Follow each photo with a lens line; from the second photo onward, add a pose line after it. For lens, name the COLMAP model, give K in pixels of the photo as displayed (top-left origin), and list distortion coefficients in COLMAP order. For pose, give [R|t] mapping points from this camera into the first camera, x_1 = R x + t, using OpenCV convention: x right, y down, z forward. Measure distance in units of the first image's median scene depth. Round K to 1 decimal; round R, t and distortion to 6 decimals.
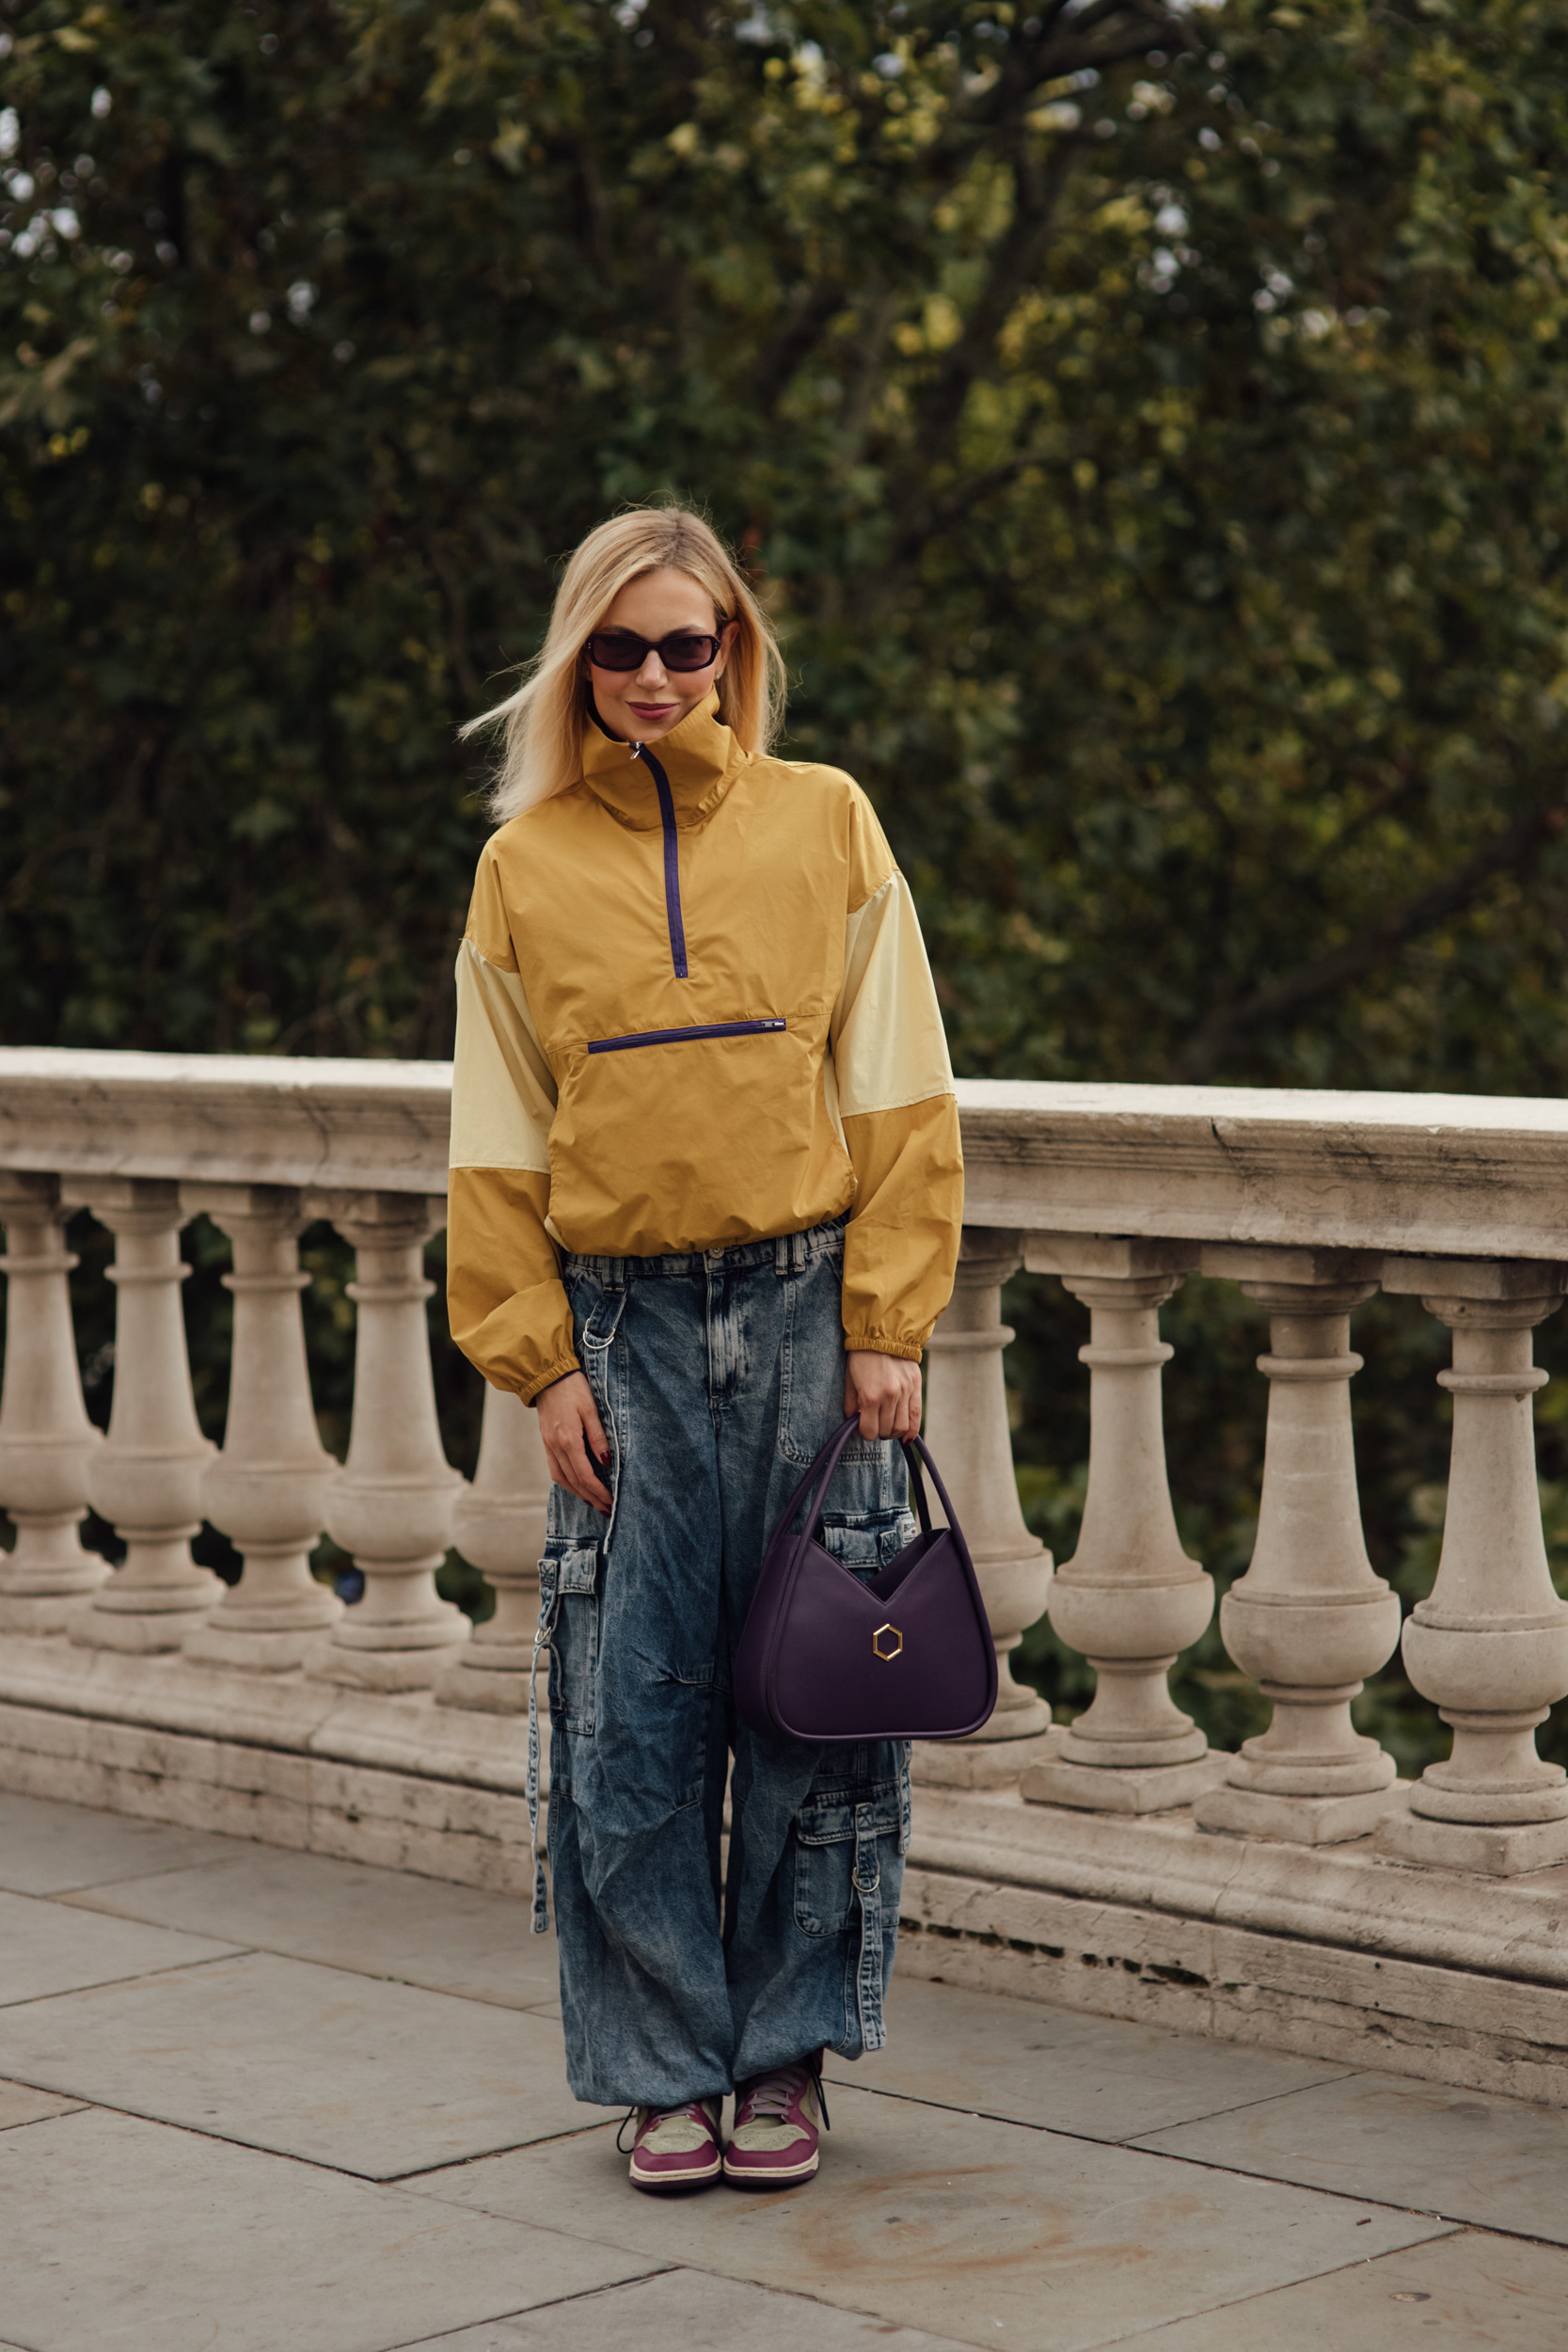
lens RADIAL K [[5811.1, 0, 787.6], [0, 5811.1, 1235.6], [0, 0, 1]] dist [-0.022616, -0.351377]
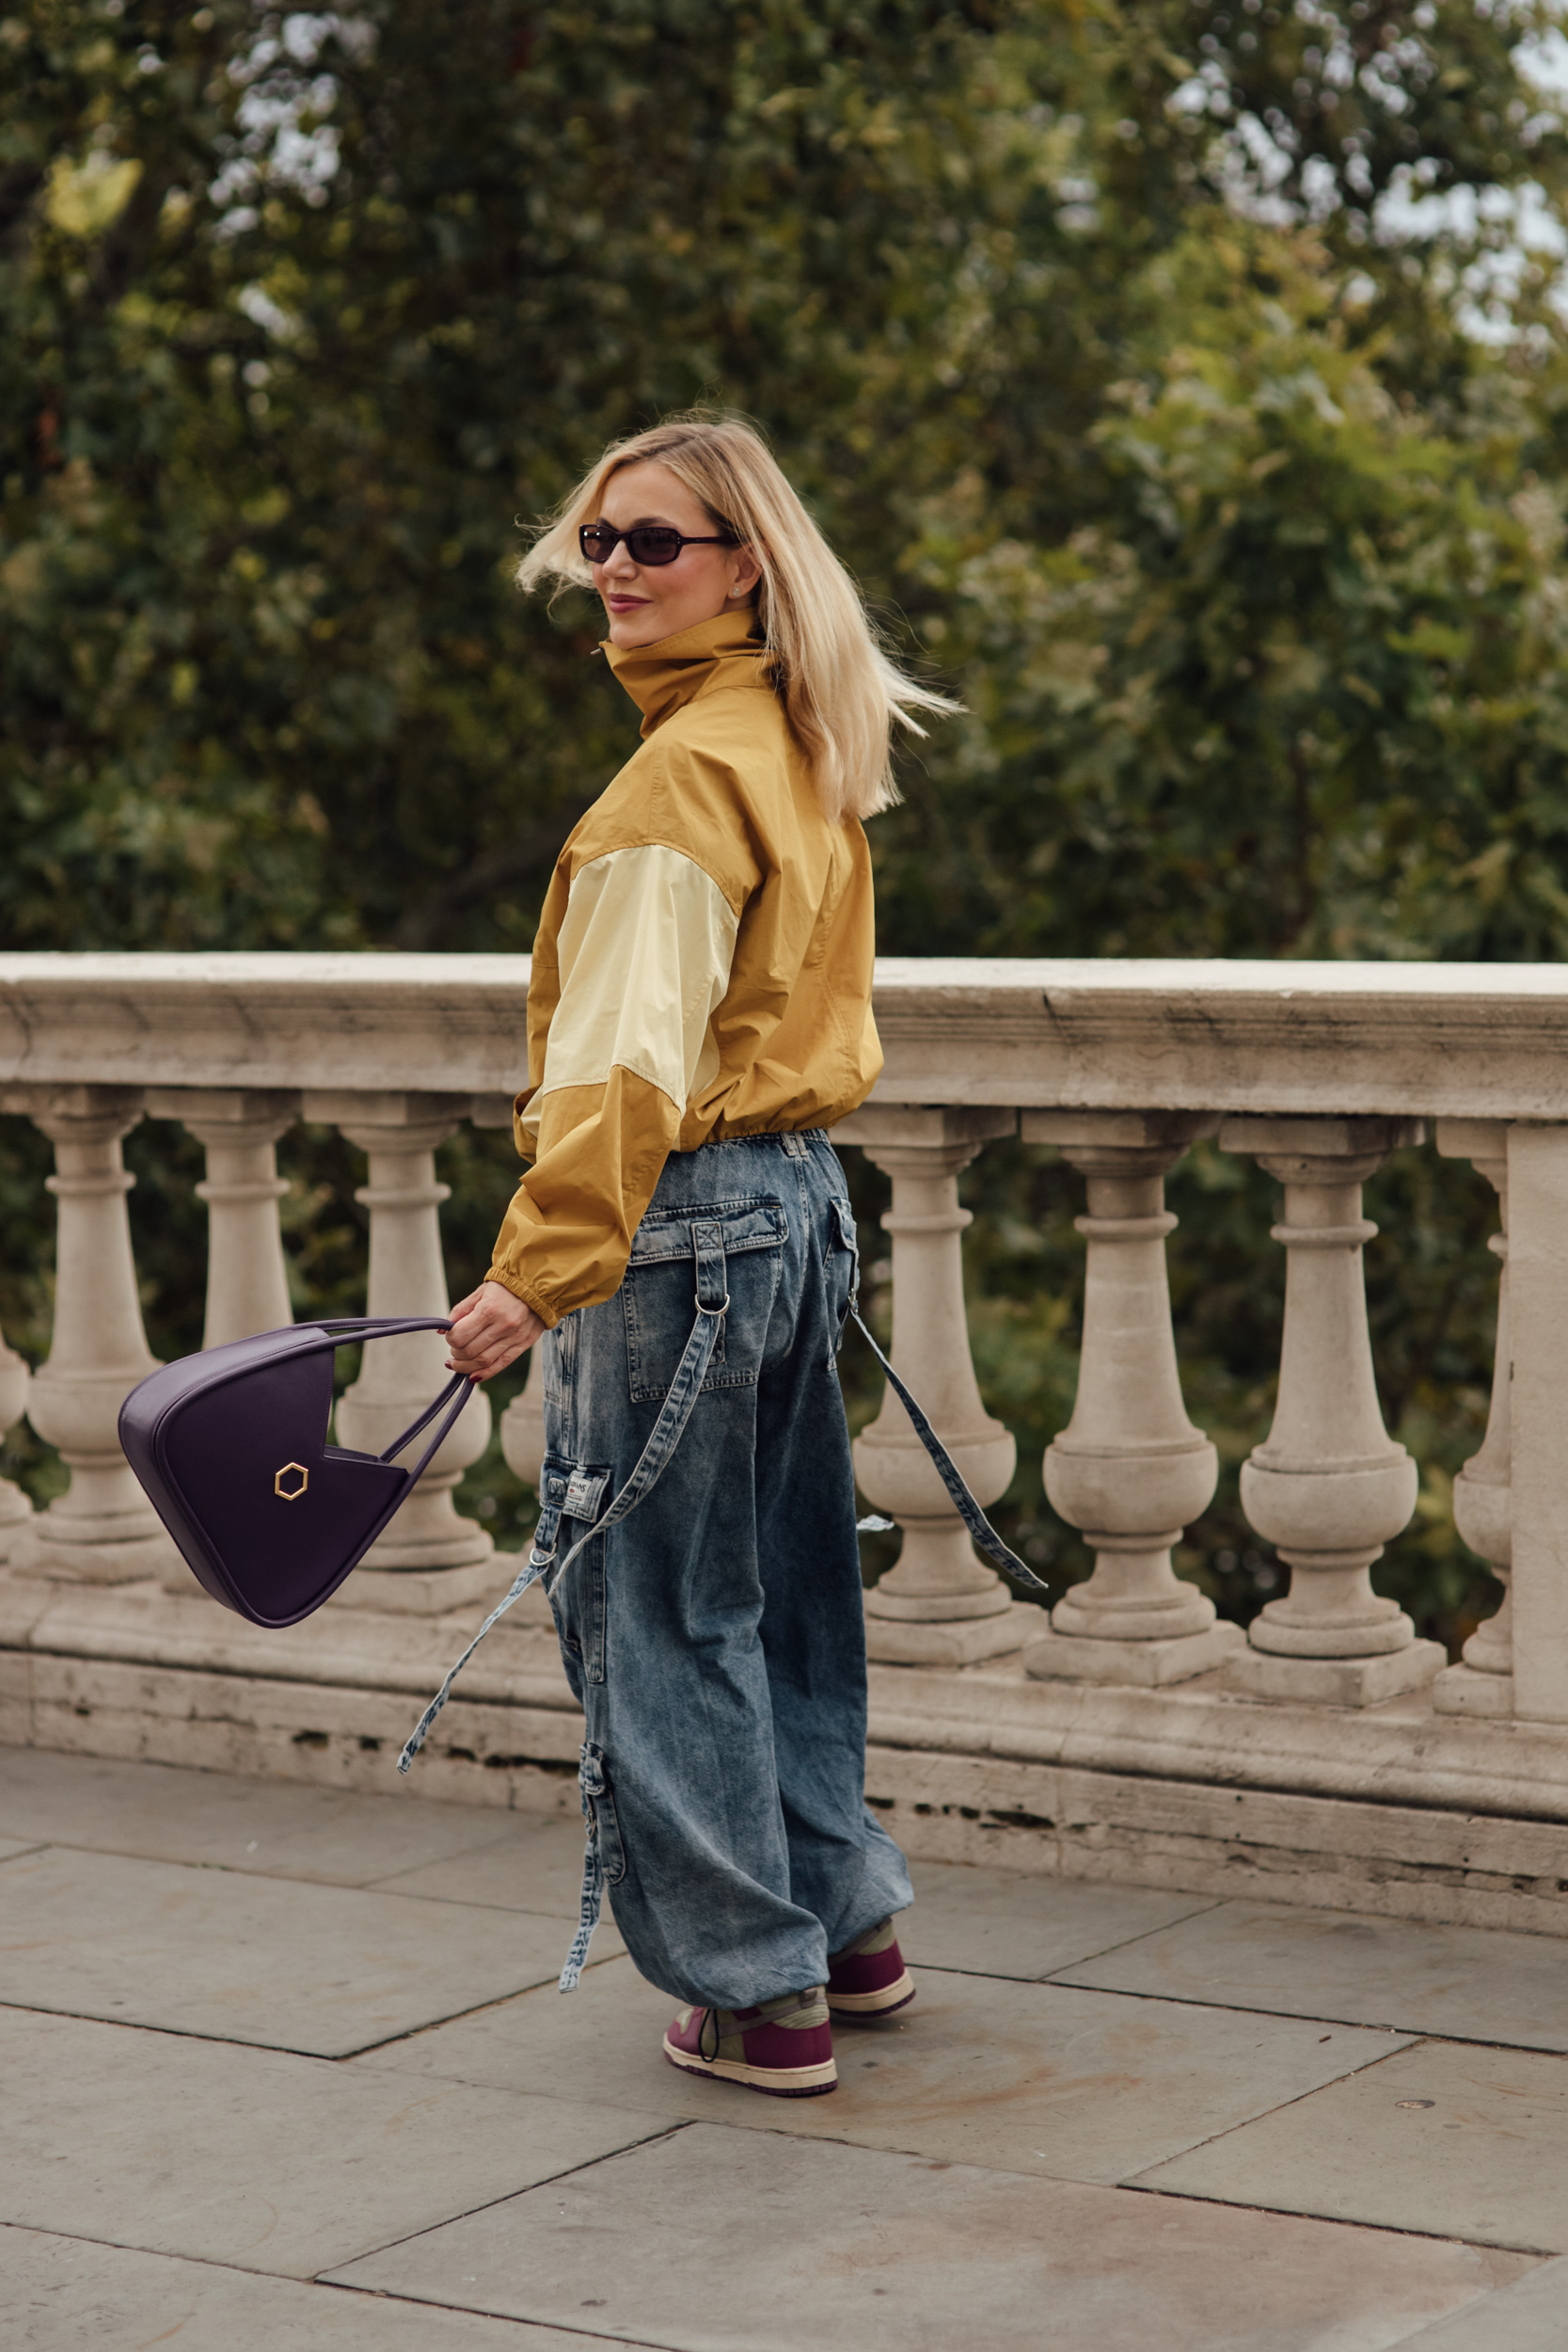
lens RADIAL K [[5840.3, 0, 757.3], [0, 5840.3, 1175.0], [0, 0, 1]] dist [-0.027953, -0.261799]
pose [[0.981570, -0.030977, 0.188574, -0.172045], [0.029111, 0.999496, 0.012654, -0.001711], [-0.188871, -0.006931, 0.981978, -0.010545]]
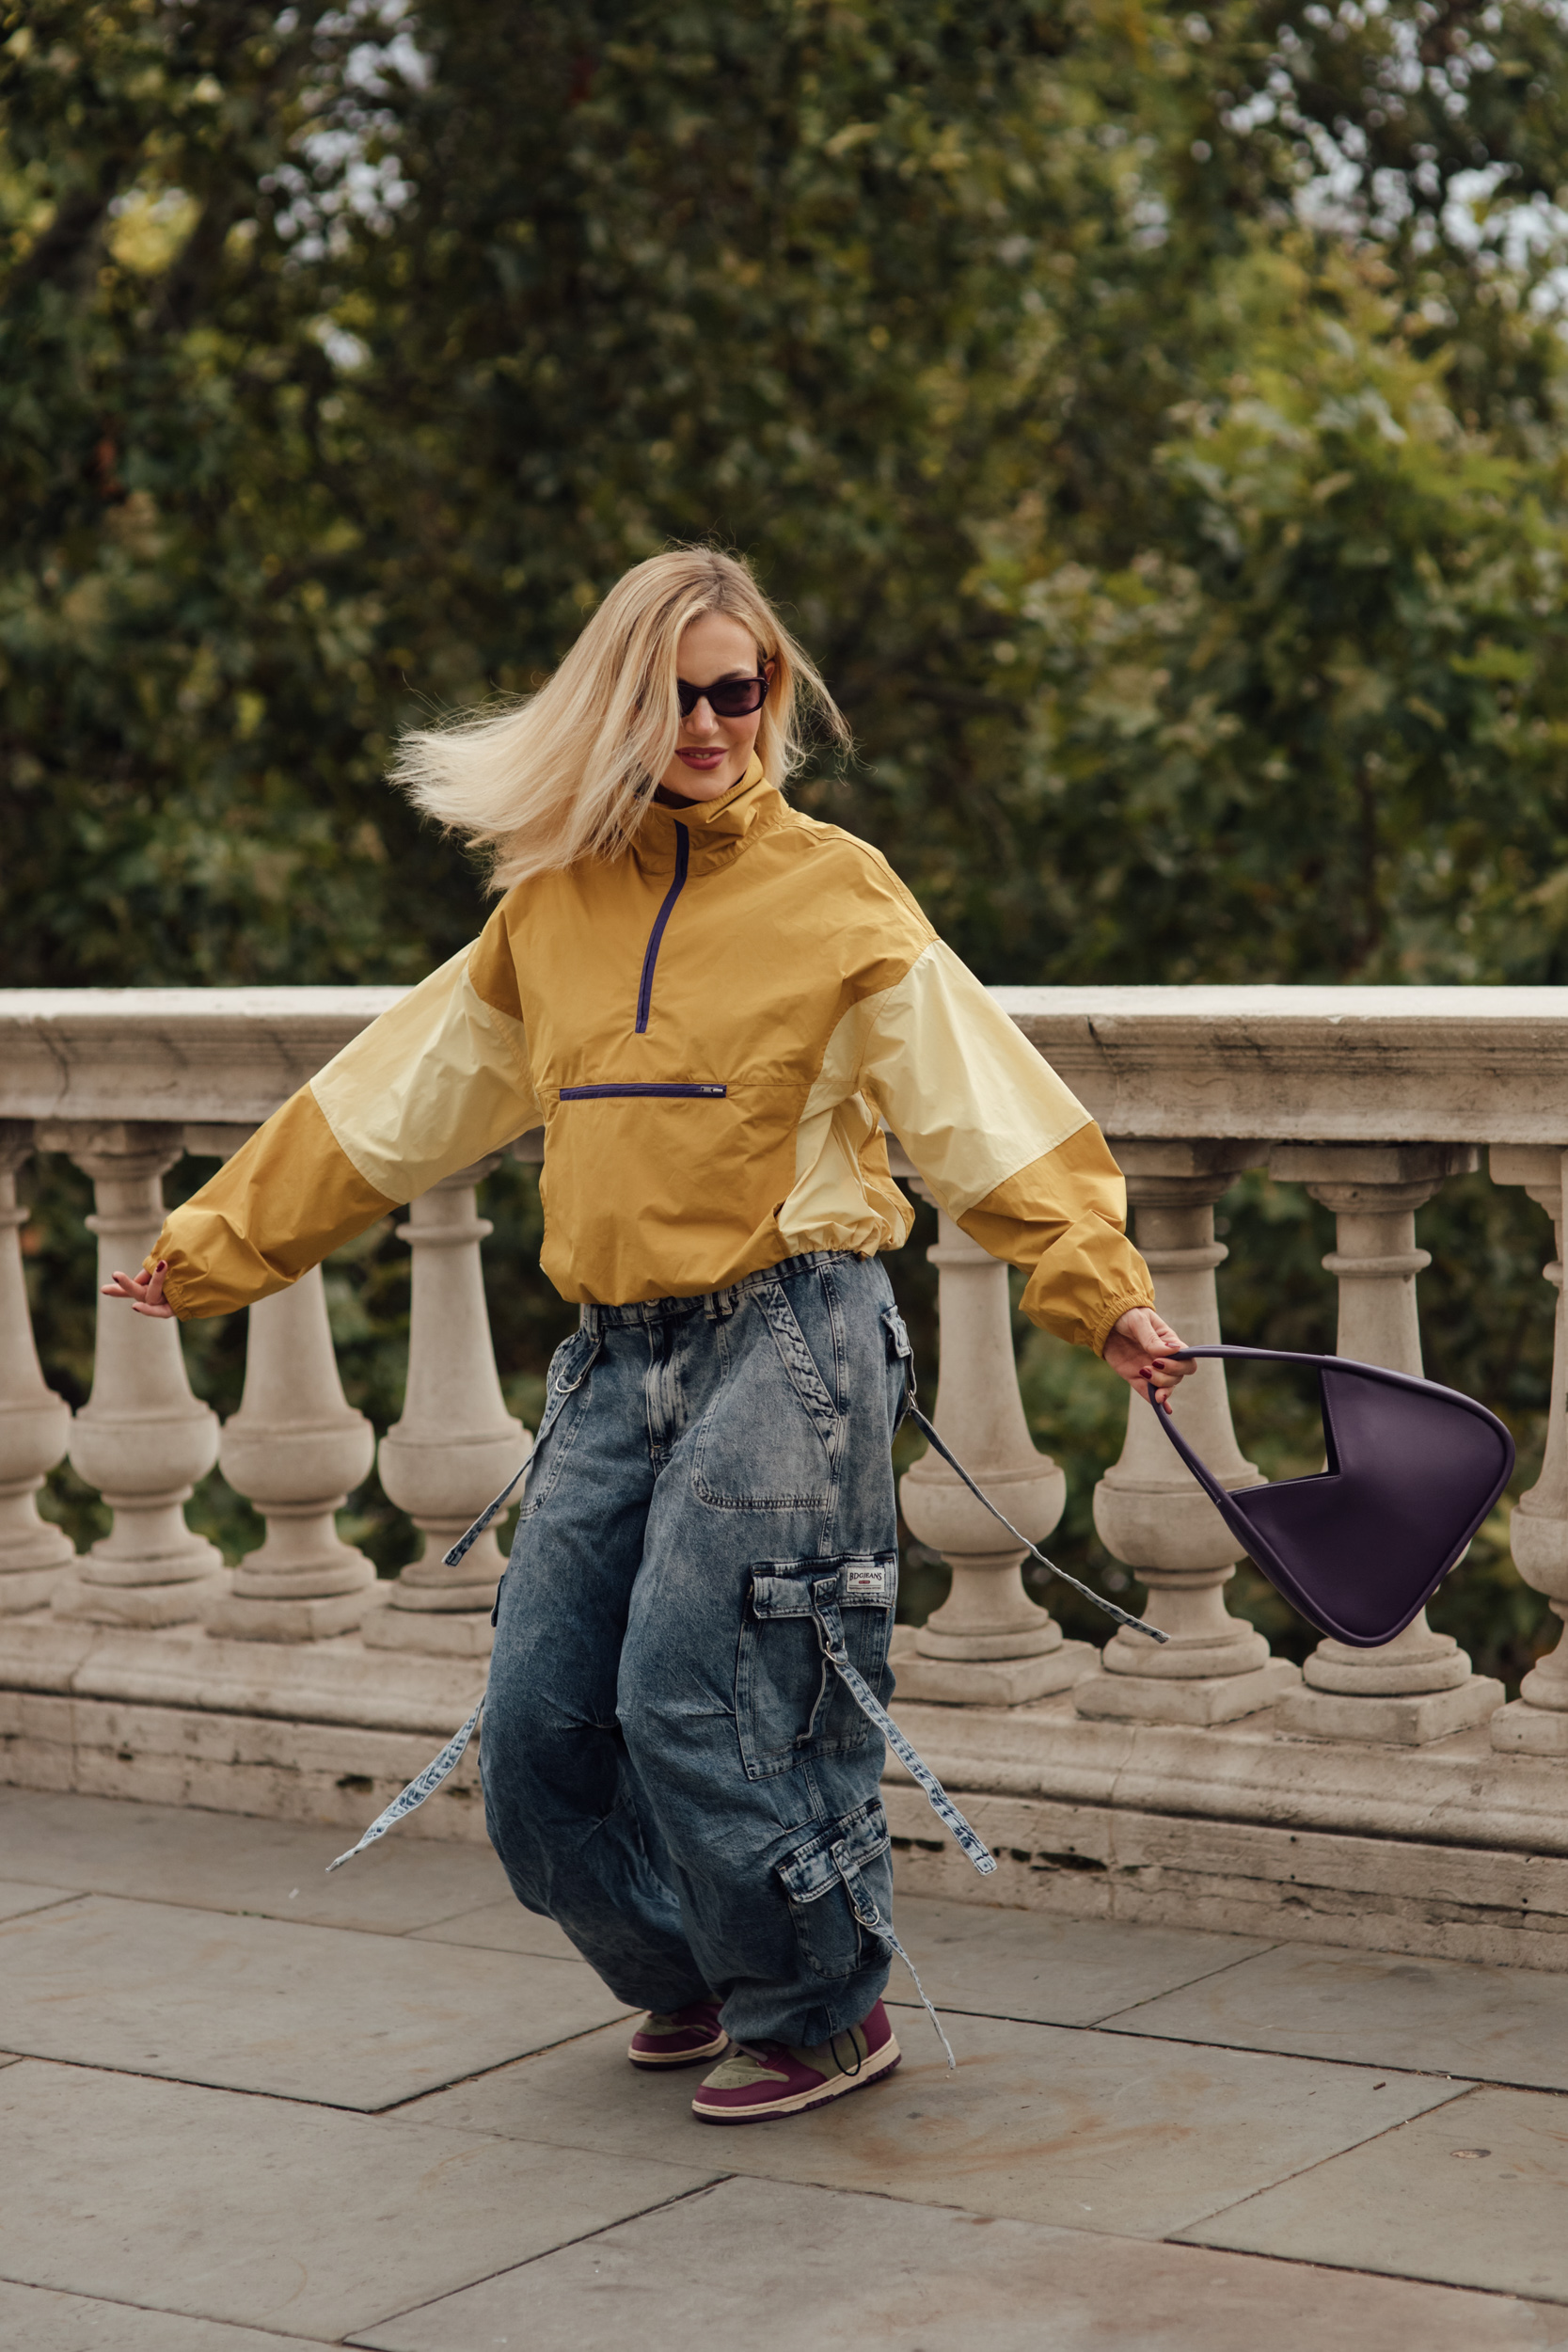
lens RADIAL K [[5811.1, 0, 787.6], [0, 5811.1, 1235.6], [0, 0, 1]] dist [-0.022616, -0.351377]
pose [[0.983210, -0.039714, 0.178105, -0.159197], [0.037095, 0.999149, 0.018010, -0.002133], [-0.178669, -0.011101, 0.983847, 0.010593]]
